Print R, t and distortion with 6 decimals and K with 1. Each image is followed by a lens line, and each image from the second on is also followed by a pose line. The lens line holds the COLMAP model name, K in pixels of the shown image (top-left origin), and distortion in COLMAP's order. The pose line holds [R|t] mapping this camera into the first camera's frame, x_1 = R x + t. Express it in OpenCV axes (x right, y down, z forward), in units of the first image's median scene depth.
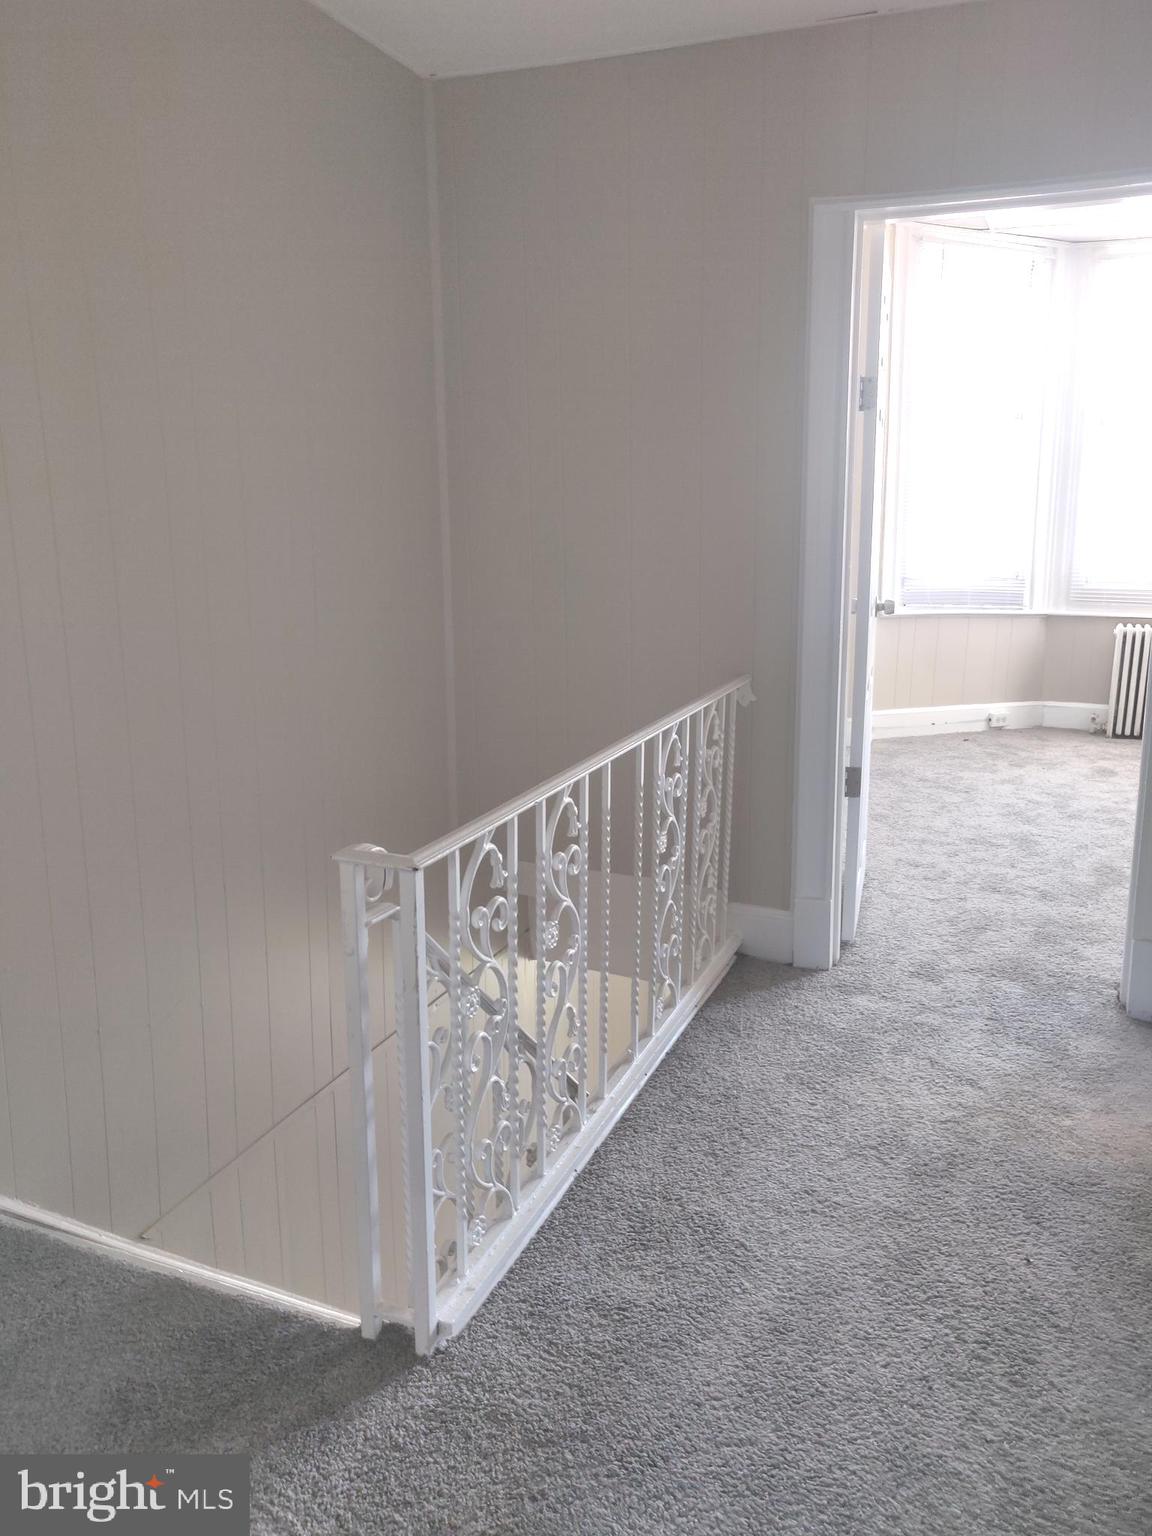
lens RADIAL K [[1179.4, 0, 572.0], [0, 1179.4, 766.9], [0, 0, 1]] dist [-0.000349, 0.057658]
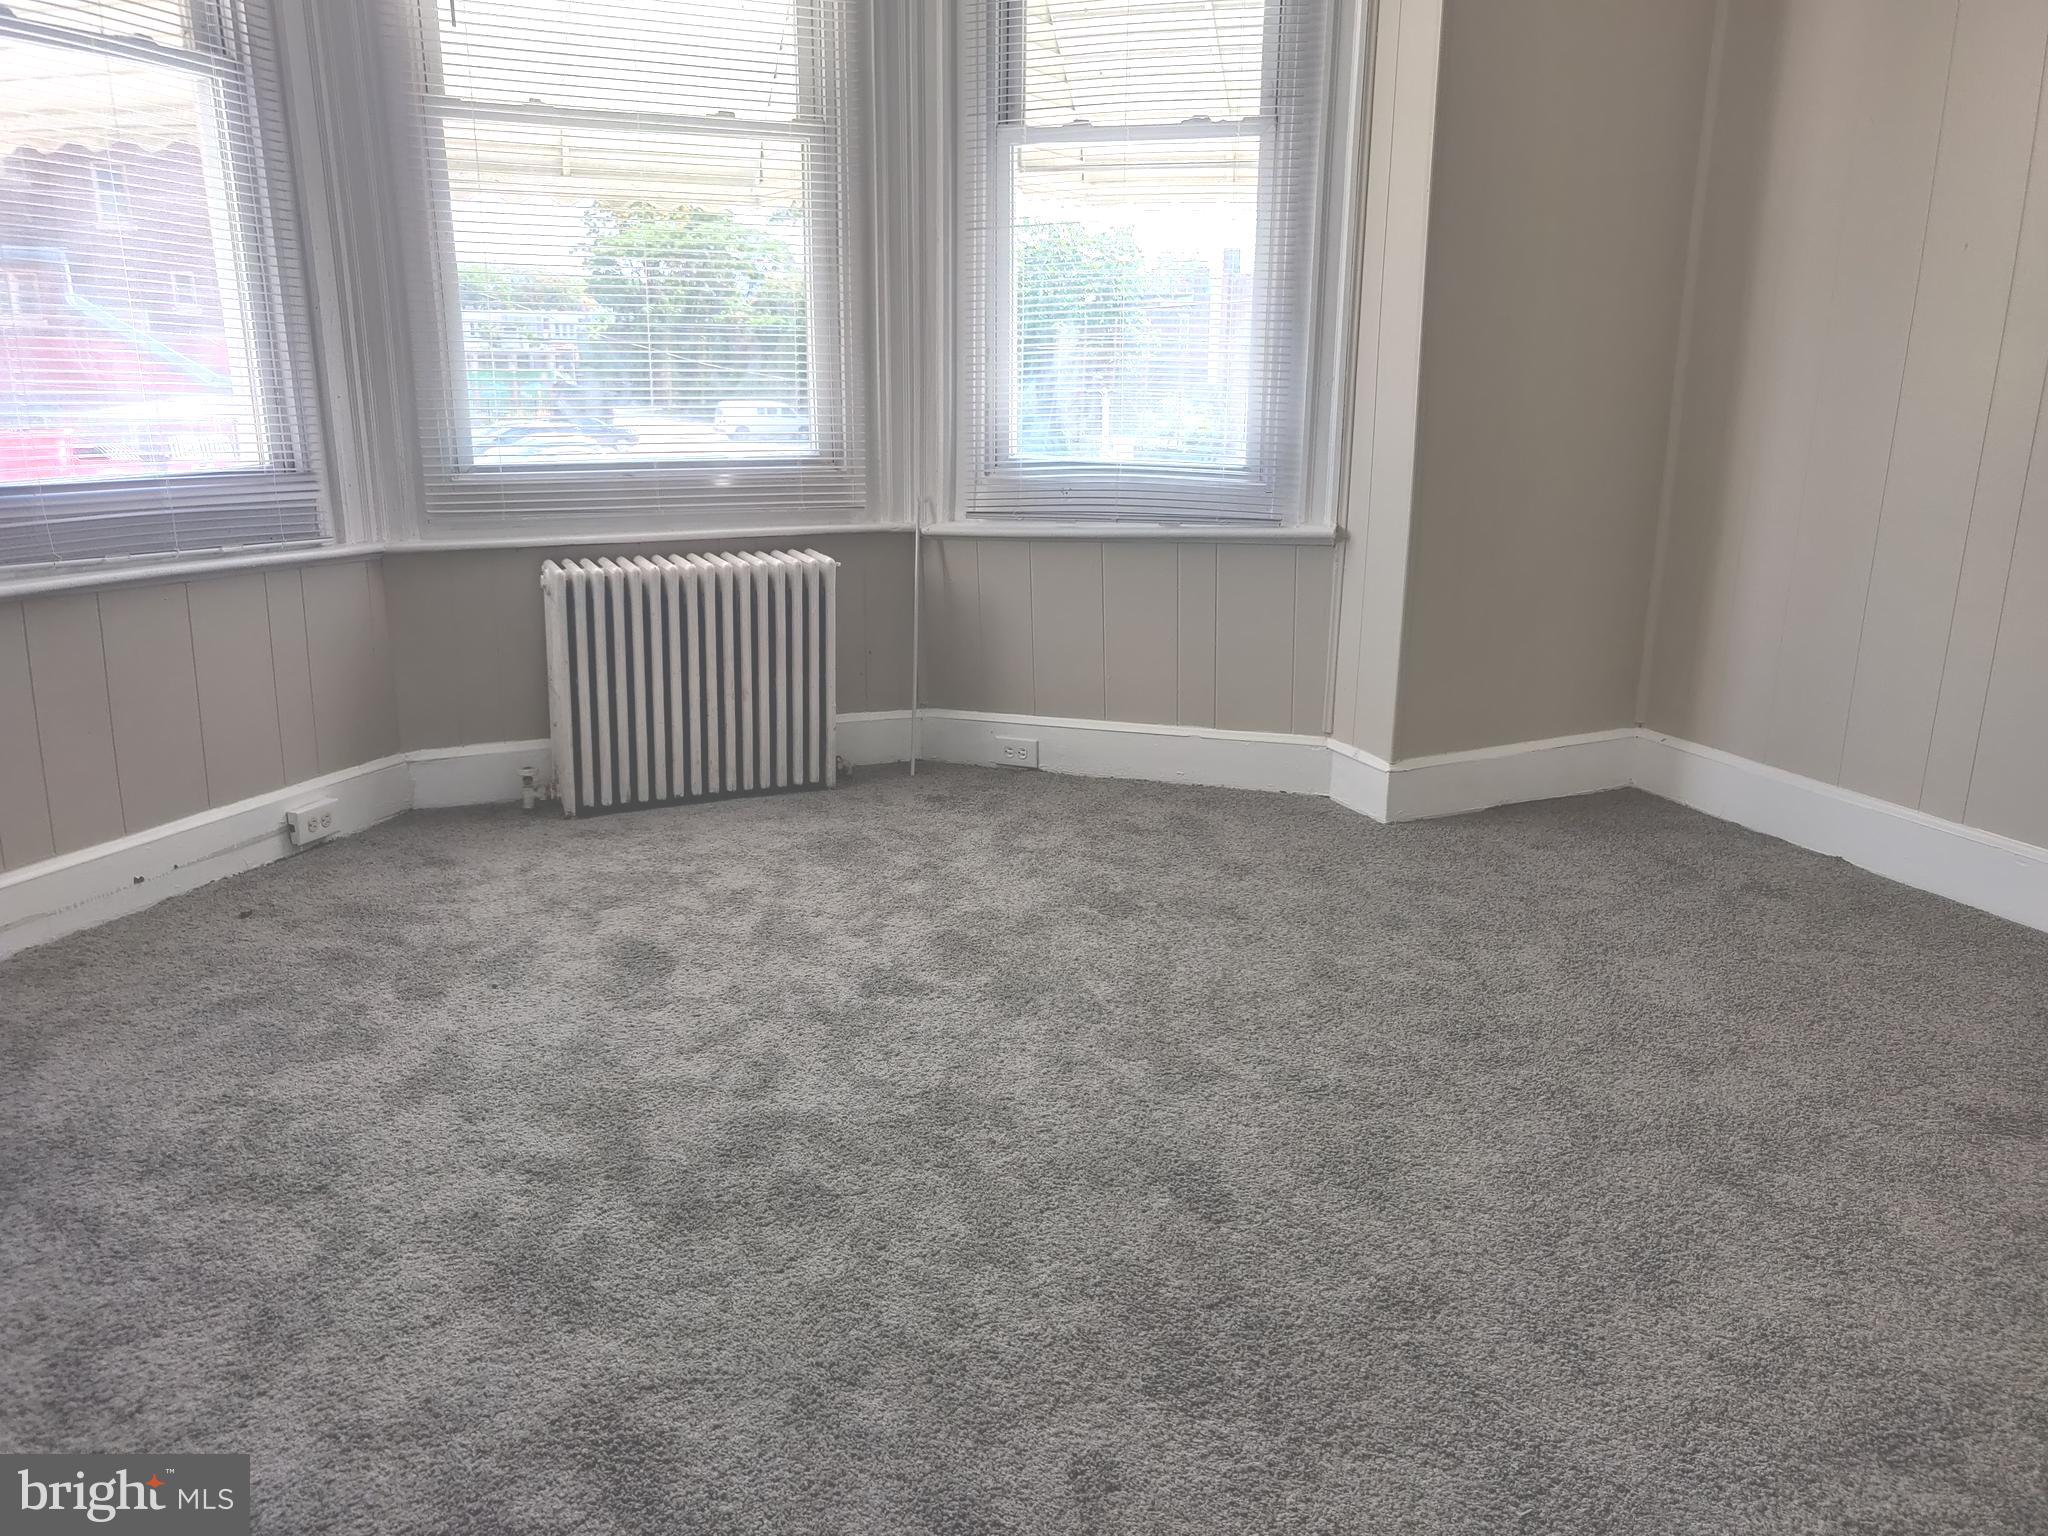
lens RADIAL K [[1572.6, 0, 1021.9], [0, 1572.6, 773.3], [0, 0, 1]] dist [-0.000349, 0.057658]
pose [[0.672228, -0.193918, 0.714496, 0.149005], [0.151648, 0.980690, 0.123487, -0.088598], [-0.724646, 0.025340, 0.688655, 0.471280]]
